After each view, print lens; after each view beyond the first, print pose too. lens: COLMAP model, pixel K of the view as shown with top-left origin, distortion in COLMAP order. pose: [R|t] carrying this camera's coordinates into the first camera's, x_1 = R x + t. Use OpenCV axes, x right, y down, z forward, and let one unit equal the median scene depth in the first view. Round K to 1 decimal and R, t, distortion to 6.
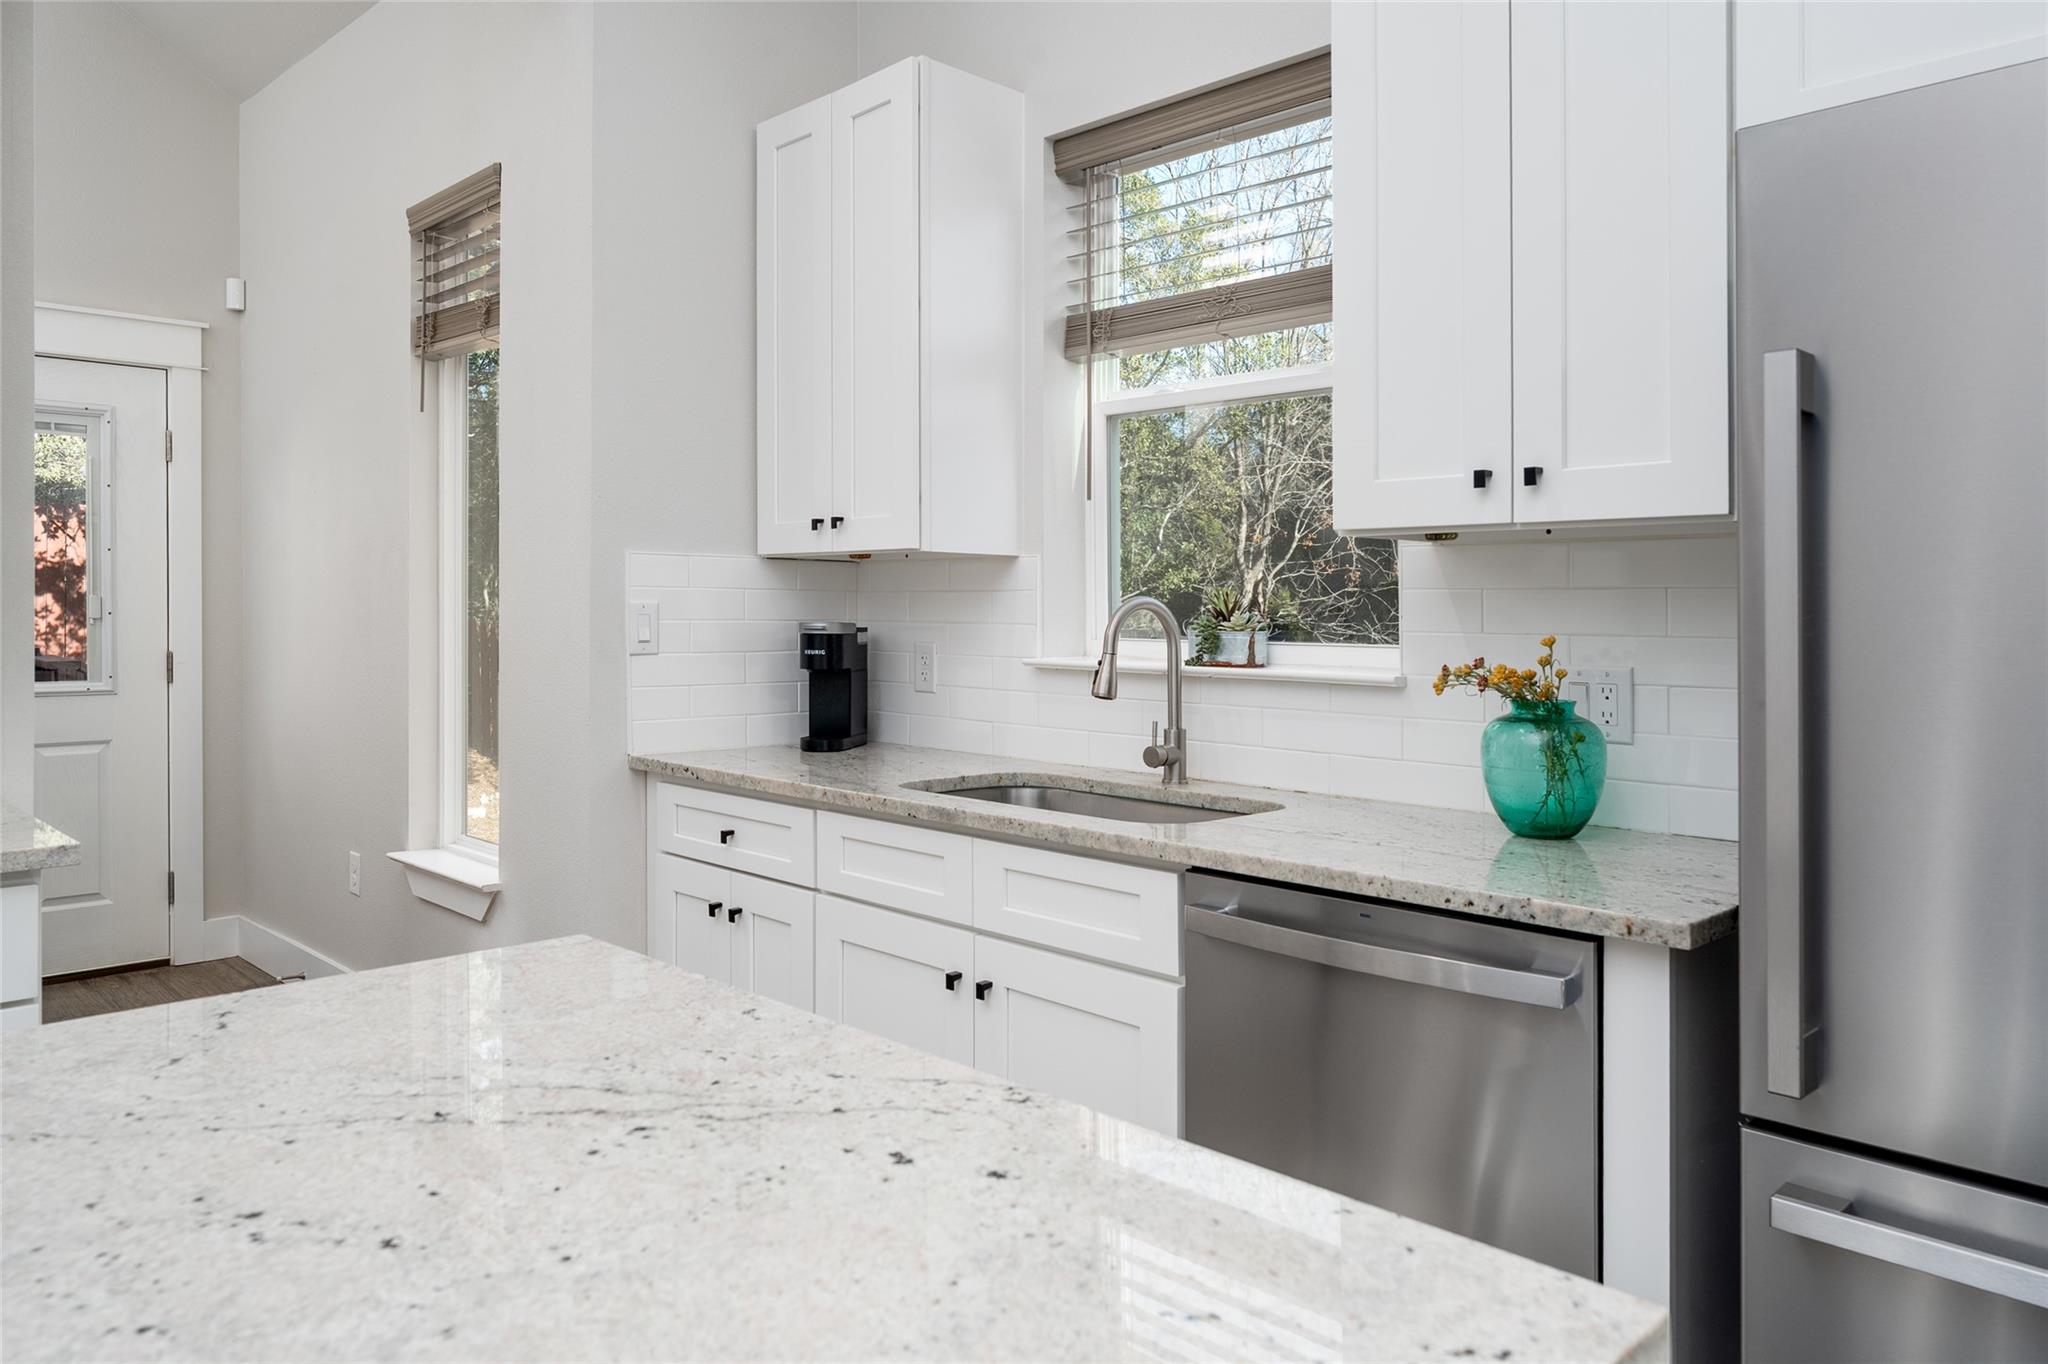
lens RADIAL K [[1406.9, 0, 1021.5], [0, 1406.9, 617.0], [0, 0, 1]] dist [0.000981, 0.000305]
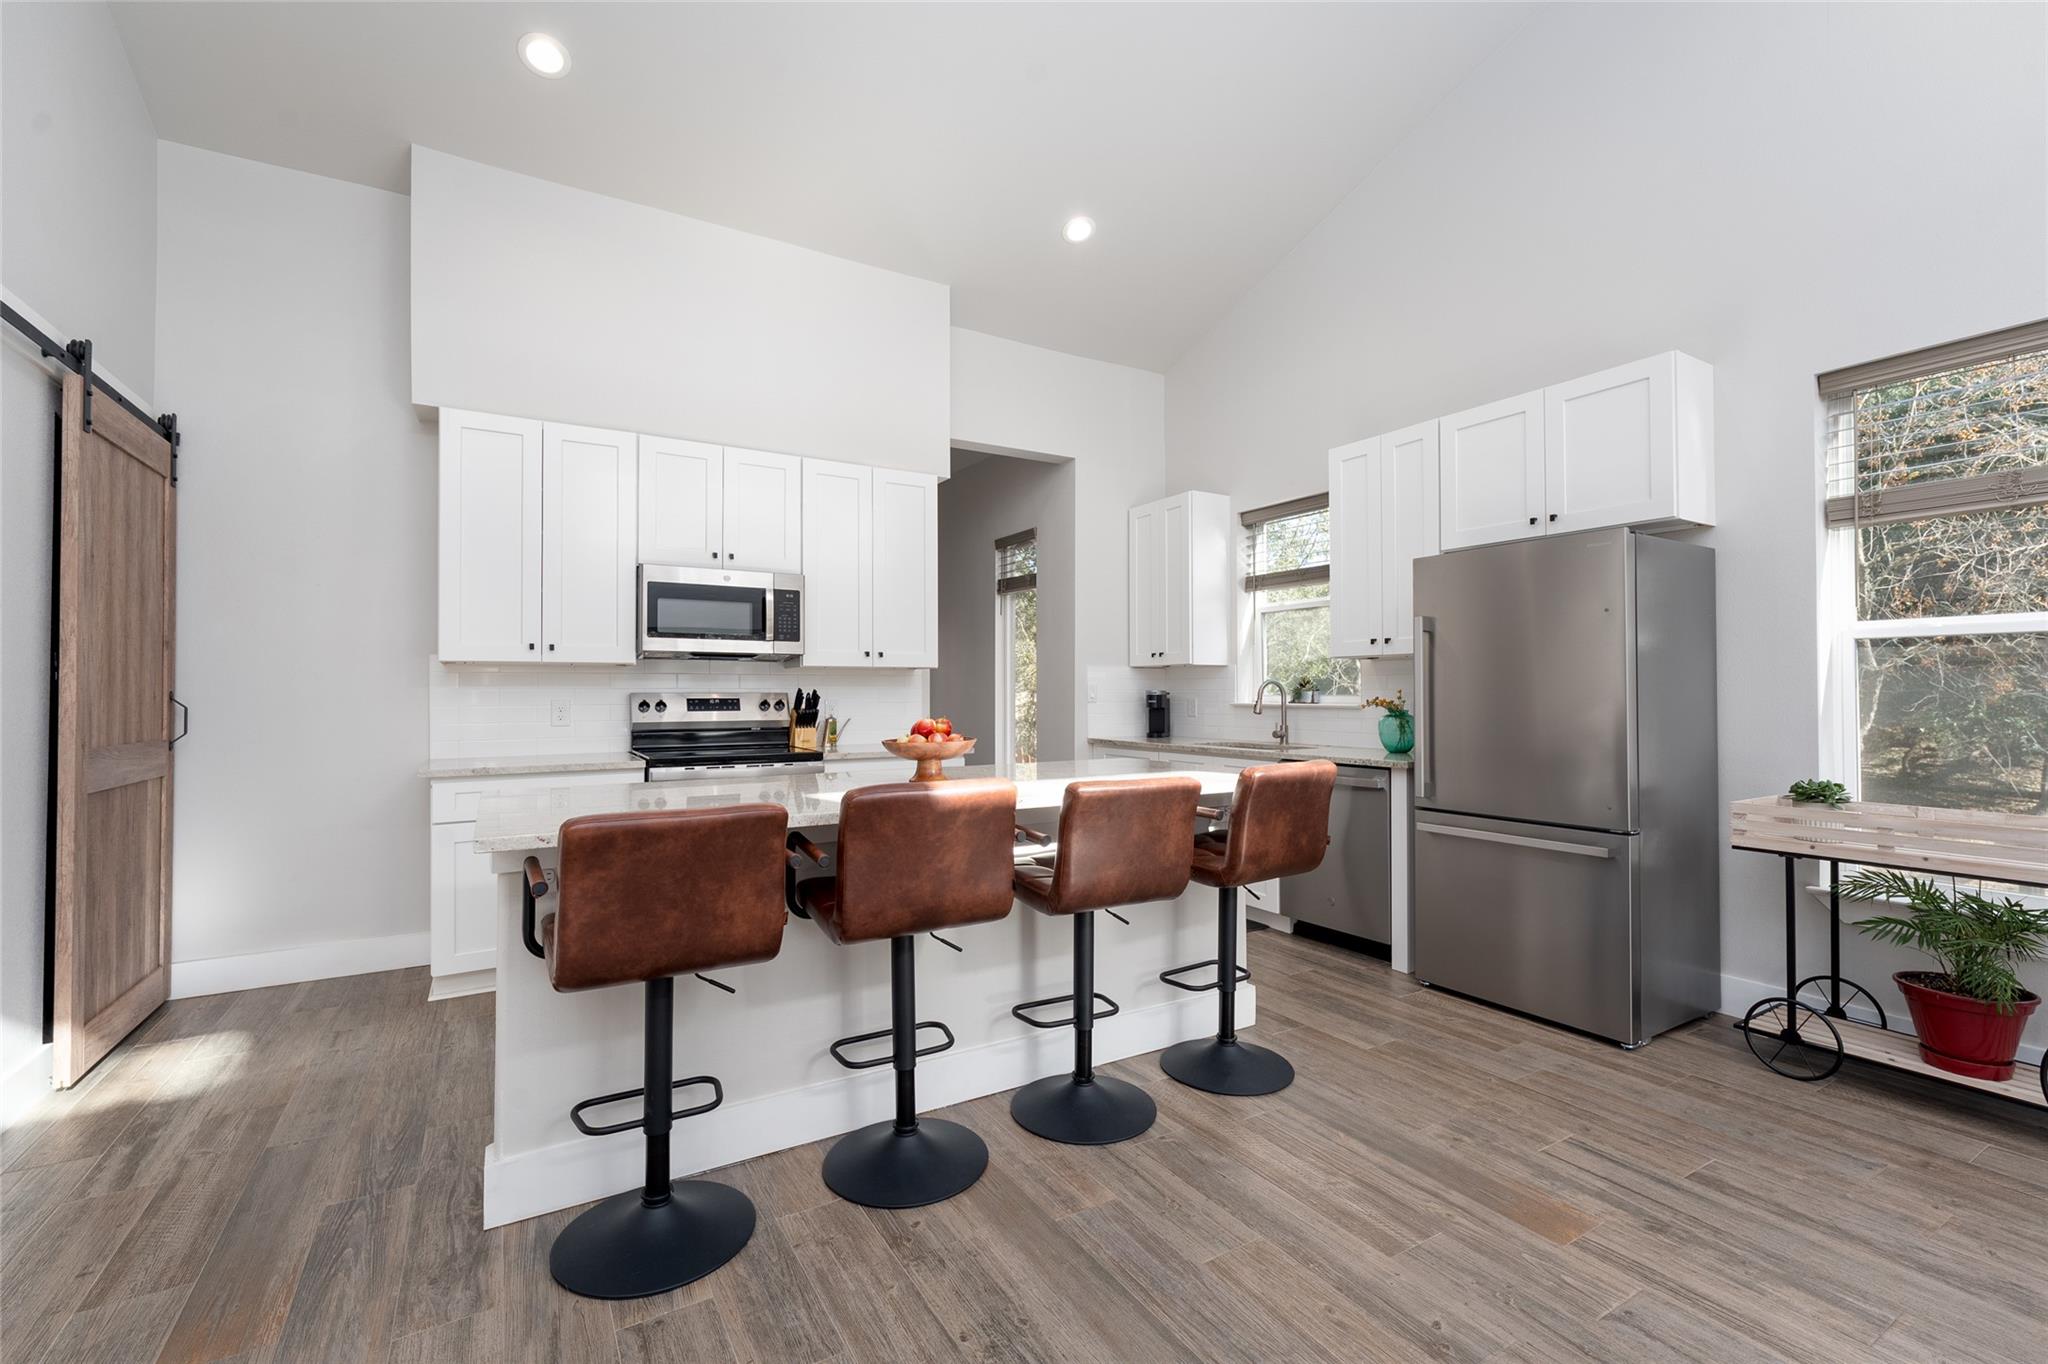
lens RADIAL K [[872.5, 0, 1024.0], [0, 872.5, 682.0], [0, 0, 1]] dist [0.002128, 0.000177]
pose [[0.973137, -0.008210, -0.230082, 0.002772], [0.003183, 0.999748, -0.022208, 0.025497], [0.230206, 0.020879, 0.972918, -0.757846]]
